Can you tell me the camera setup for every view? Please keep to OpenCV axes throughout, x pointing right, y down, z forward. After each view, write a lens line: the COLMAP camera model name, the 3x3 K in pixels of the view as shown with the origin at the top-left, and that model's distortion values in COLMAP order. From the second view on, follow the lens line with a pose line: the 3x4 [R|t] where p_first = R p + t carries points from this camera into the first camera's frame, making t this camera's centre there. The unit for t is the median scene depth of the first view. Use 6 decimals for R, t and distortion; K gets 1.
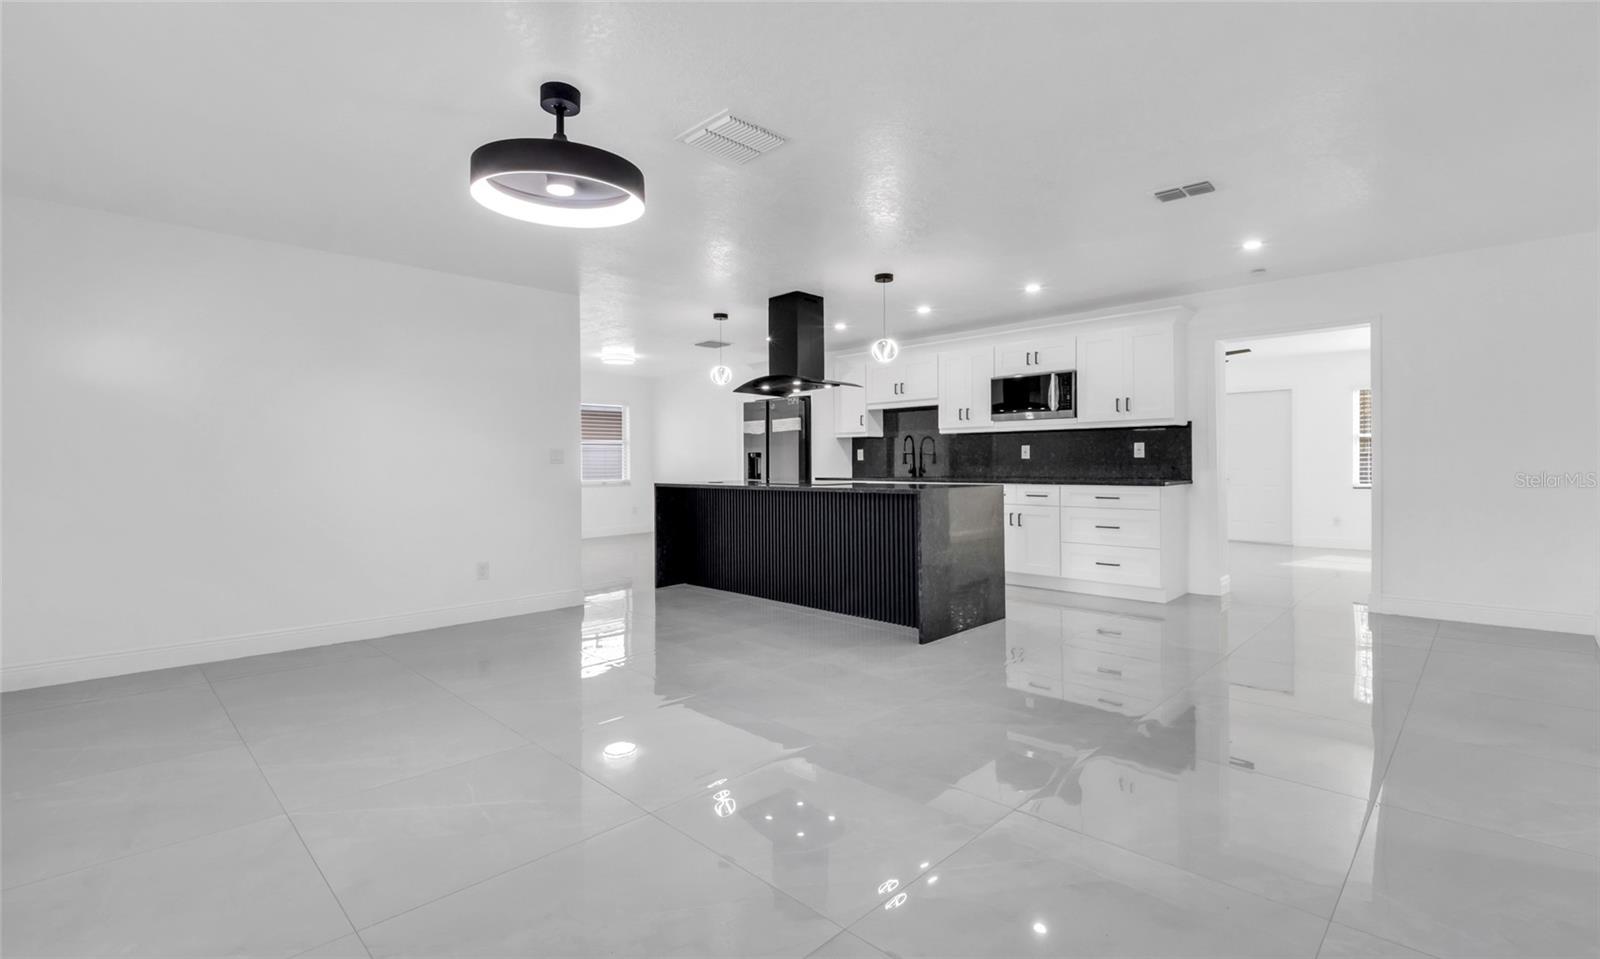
lens RADIAL K [[715.4, 0, 791.7], [0, 715.4, 481.9], [0, 0, 1]] dist [0.002549, -0.000052]
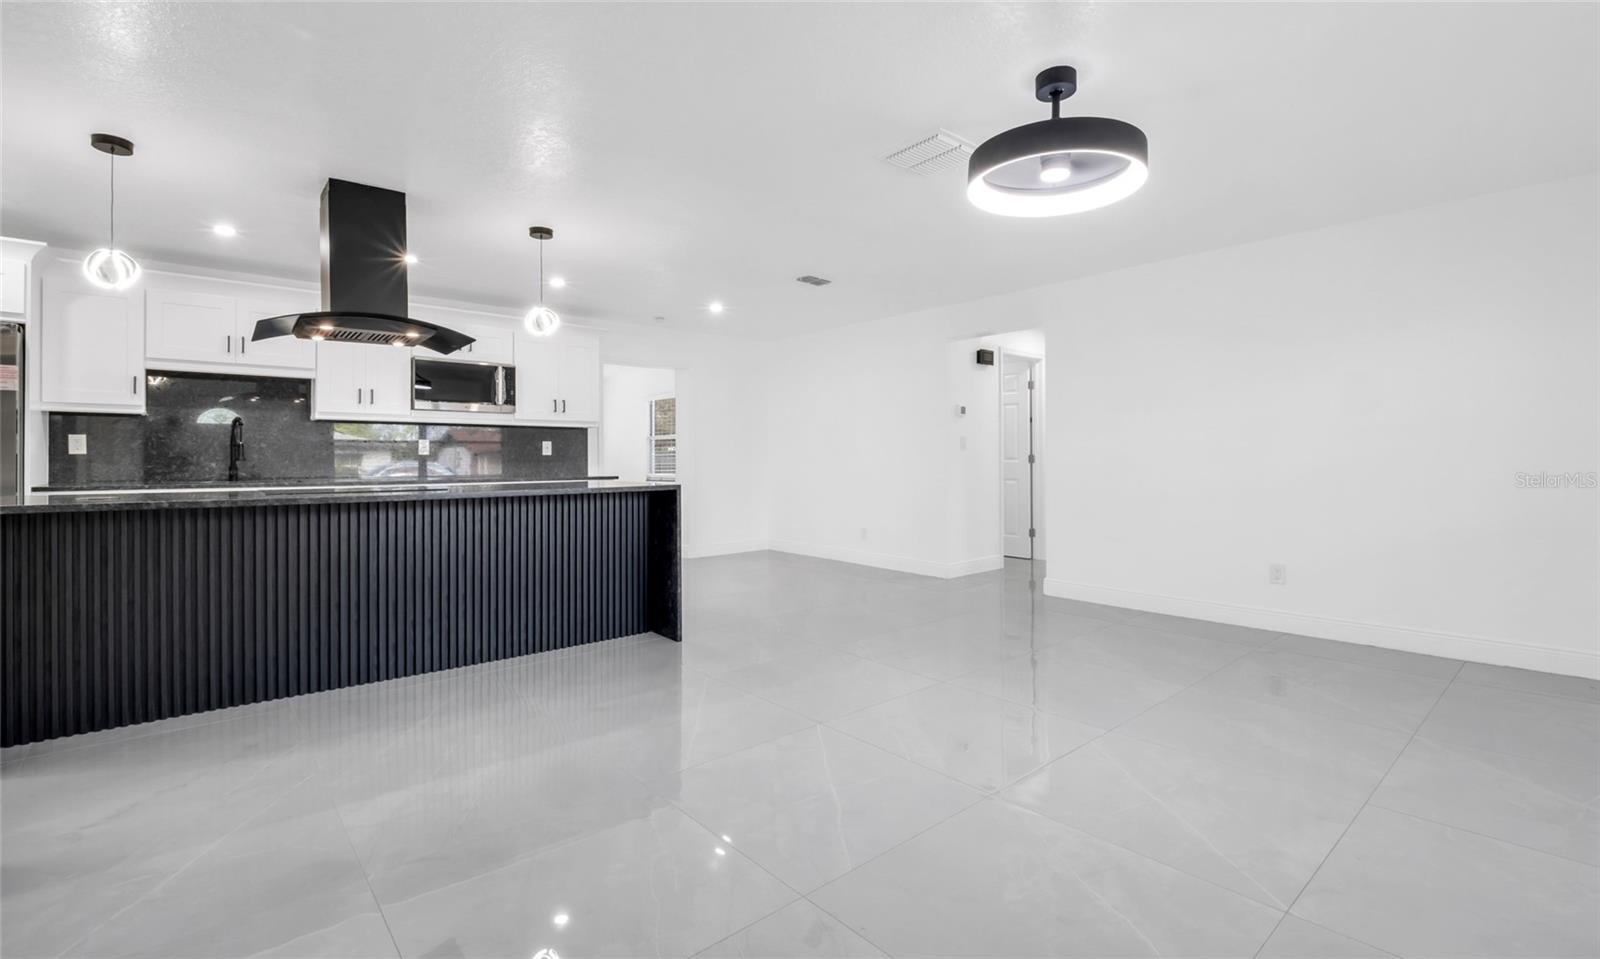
lens RADIAL K [[715.4, 0, 794.7], [0, 715.4, 462.5], [0, 0, 1]] dist [0.002549, -0.000052]
pose [[0.086275, 0.001388, 0.996270, -0.548534], [0.025974, 0.999656, -0.003642, -0.009475], [-0.995933, 0.026191, 0.086210, 0.529493]]
